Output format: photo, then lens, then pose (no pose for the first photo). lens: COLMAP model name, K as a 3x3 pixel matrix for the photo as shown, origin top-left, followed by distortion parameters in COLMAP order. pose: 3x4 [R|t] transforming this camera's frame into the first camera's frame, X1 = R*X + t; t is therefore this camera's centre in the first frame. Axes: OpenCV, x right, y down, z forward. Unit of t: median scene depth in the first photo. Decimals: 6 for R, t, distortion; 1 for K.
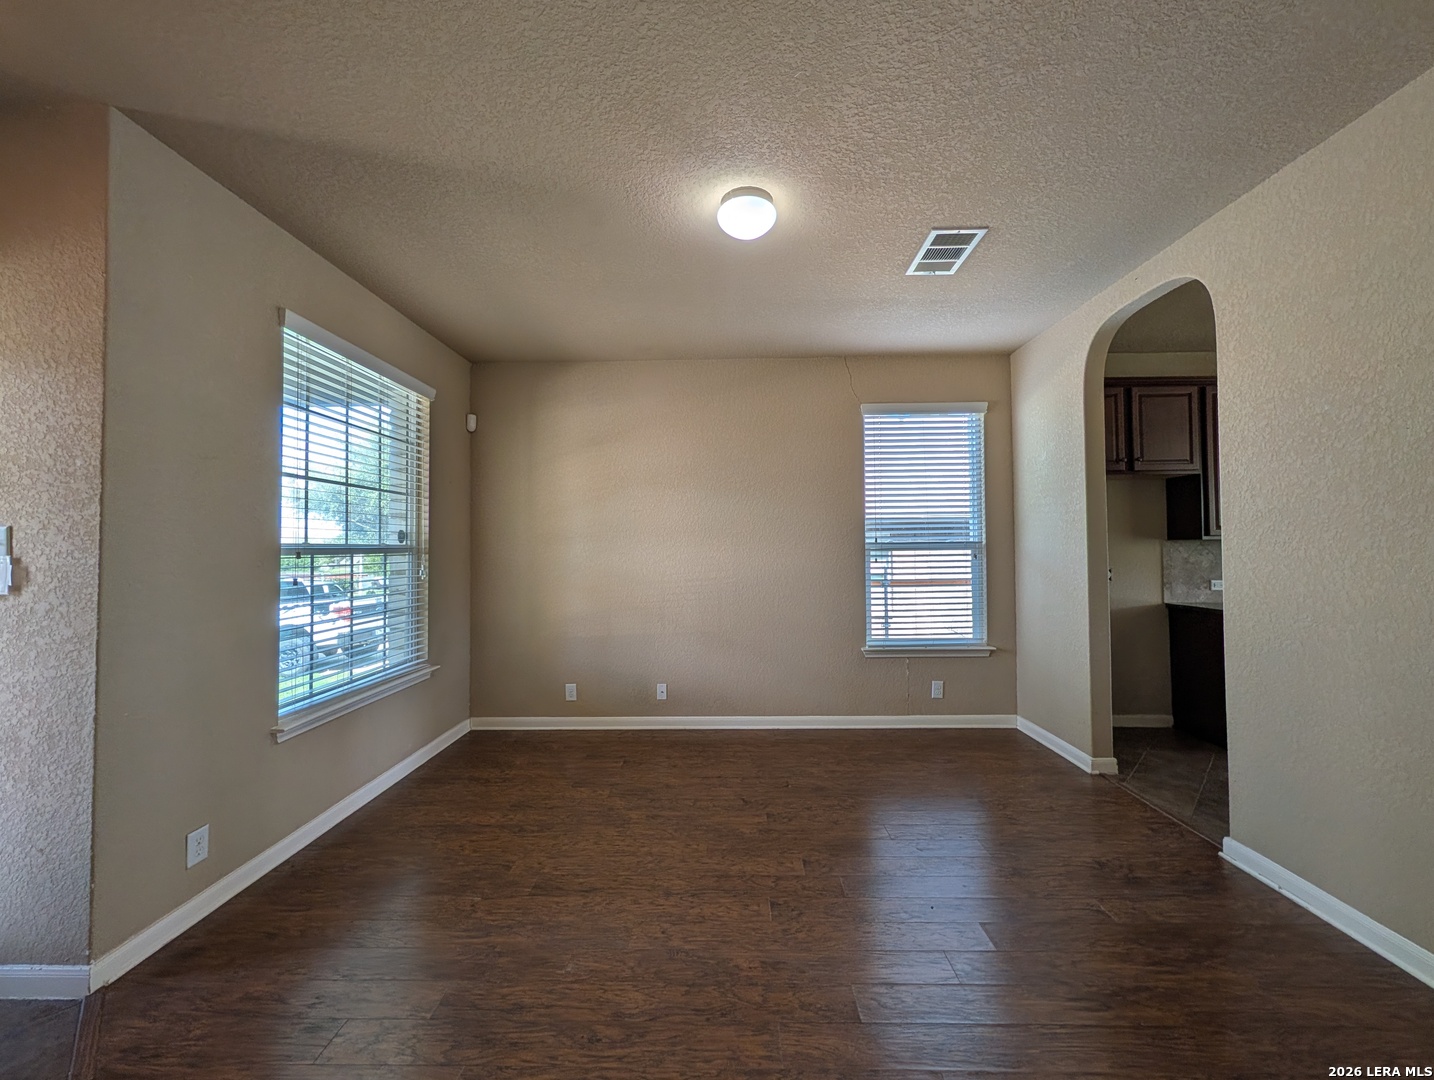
lens RADIAL K [[551.9, 0, 719.3], [0, 551.9, 536.1], [0, 0, 1]] dist [0.000992, 0.000027]
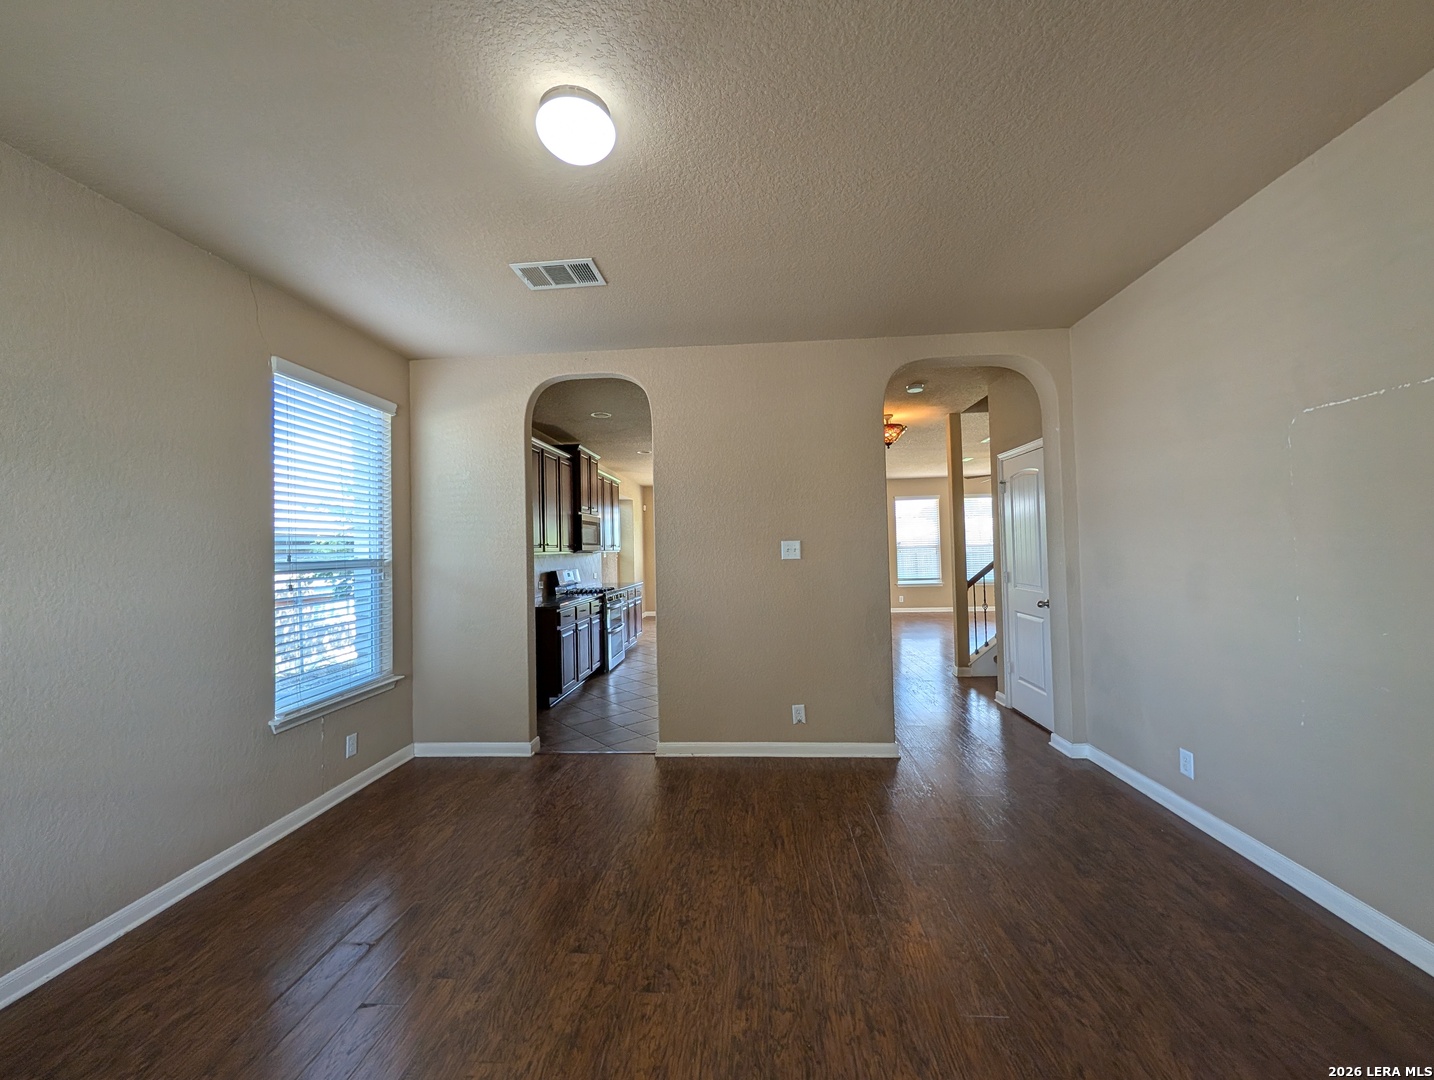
lens RADIAL K [[551.9, 0, 719.7], [0, 551.9, 536.2], [0, 0, 1]] dist [0.000992, 0.000027]
pose [[0.052916, 0.031297, 0.998108, -0.441666], [0.003715, 0.999496, -0.031538, 0.003989], [-0.998592, 0.005377, 0.052773, 0.494240]]
